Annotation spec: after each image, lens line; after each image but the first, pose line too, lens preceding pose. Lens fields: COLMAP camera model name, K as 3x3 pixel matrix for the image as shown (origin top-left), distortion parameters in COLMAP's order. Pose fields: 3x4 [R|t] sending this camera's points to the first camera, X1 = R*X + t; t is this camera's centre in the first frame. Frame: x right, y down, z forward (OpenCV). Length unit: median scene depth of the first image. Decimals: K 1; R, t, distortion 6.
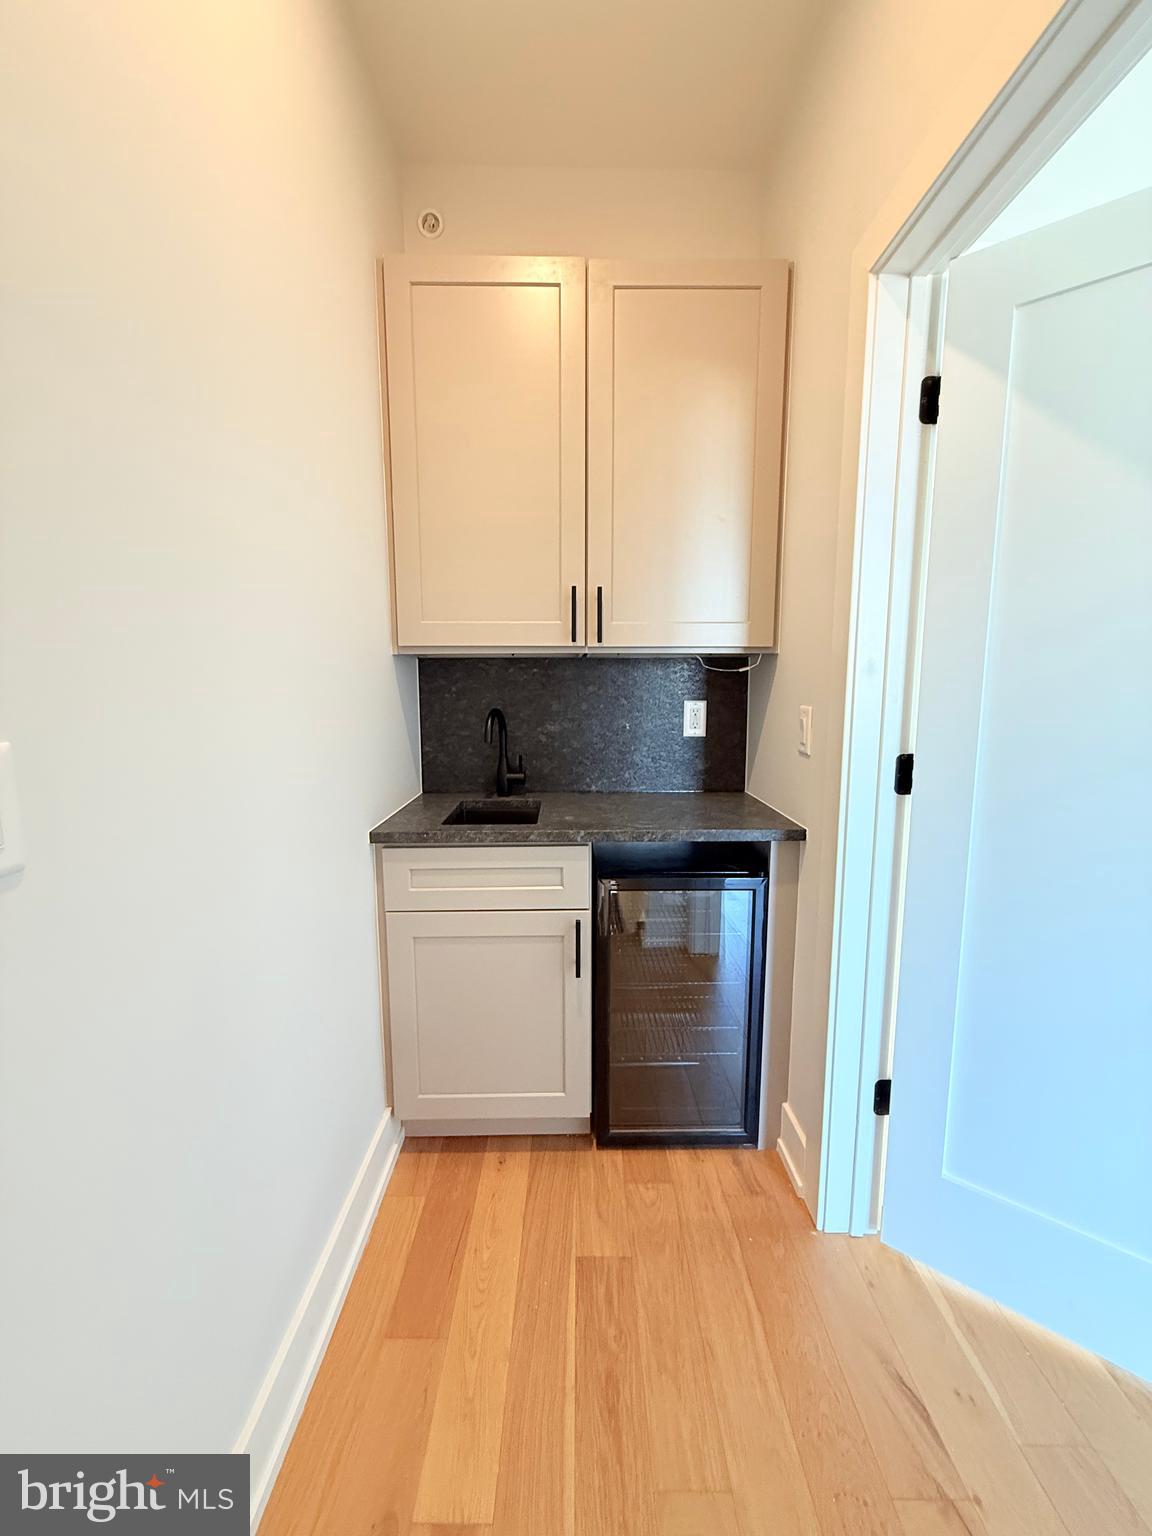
lens RADIAL K [[612.8, 0, 578.2], [0, 612.8, 766.1], [0, 0, 1]] dist [-0.001193, 0.000584]
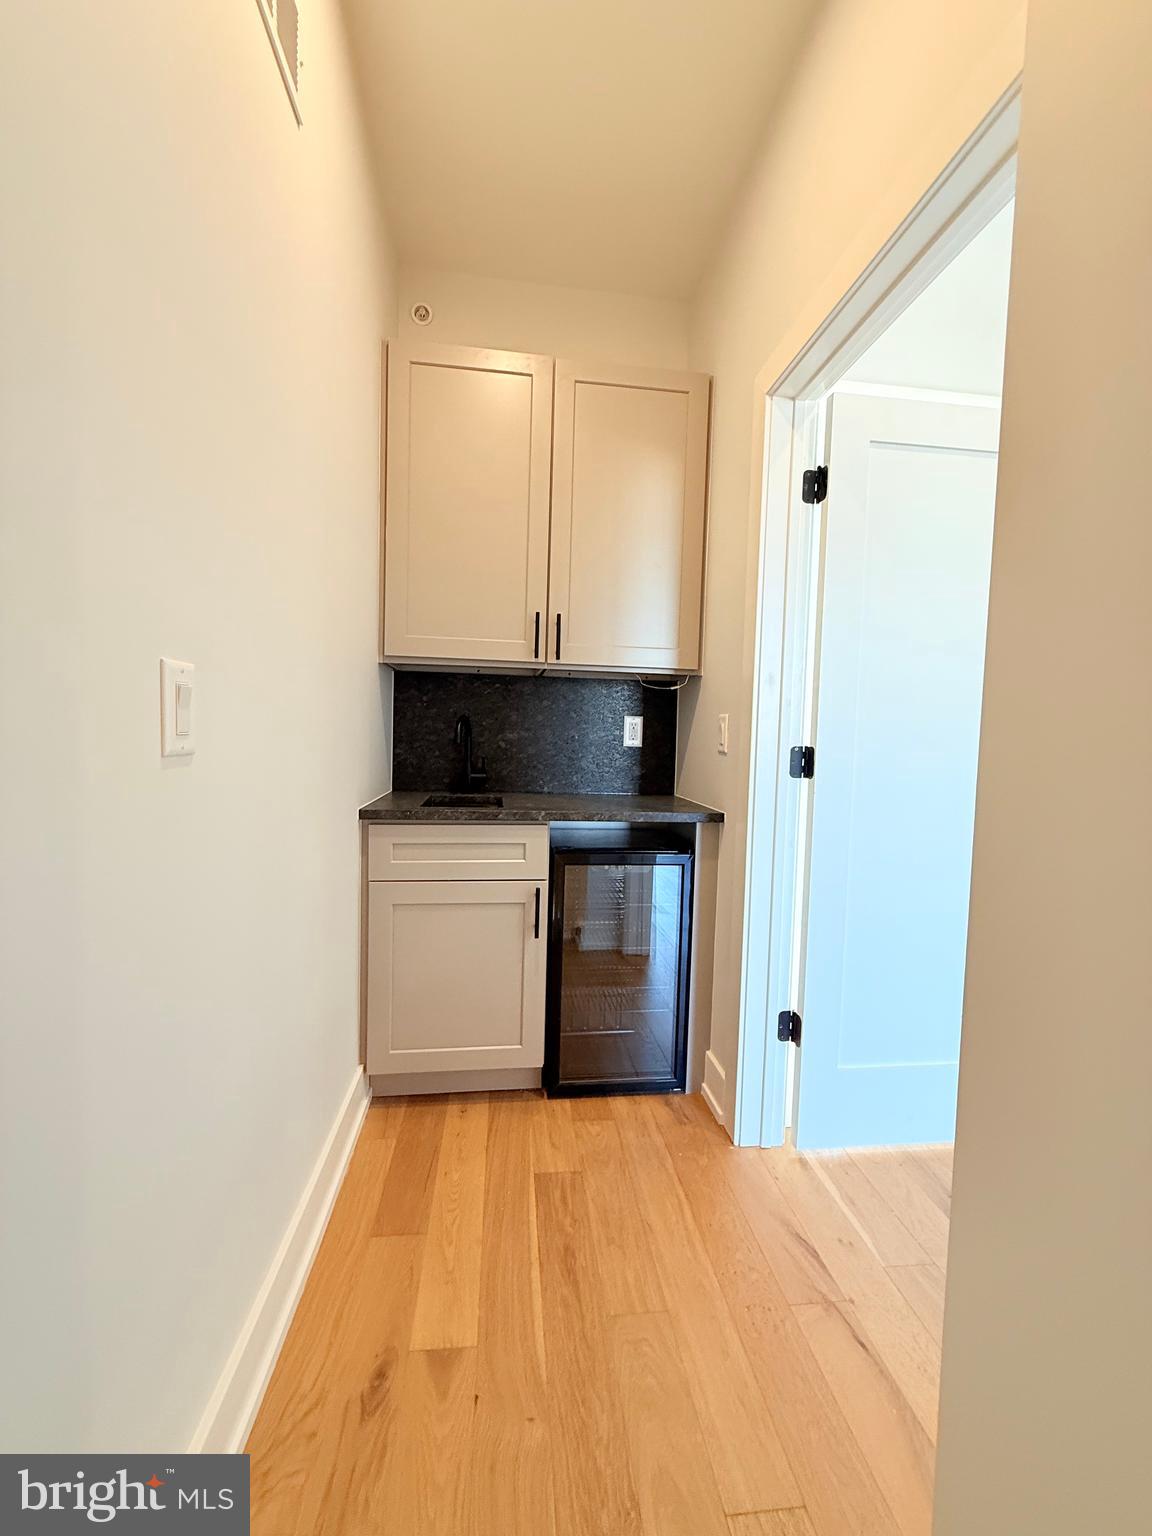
lens RADIAL K [[612.8, 0, 577.2], [0, 612.8, 767.9], [0, 0, 1]] dist [-0.001193, 0.000584]
pose [[0.992956, 0.023014, 0.116225, -0.066444], [-0.014185, 0.996989, -0.076229, 0.108674], [-0.117629, 0.074044, 0.990293, -0.191283]]
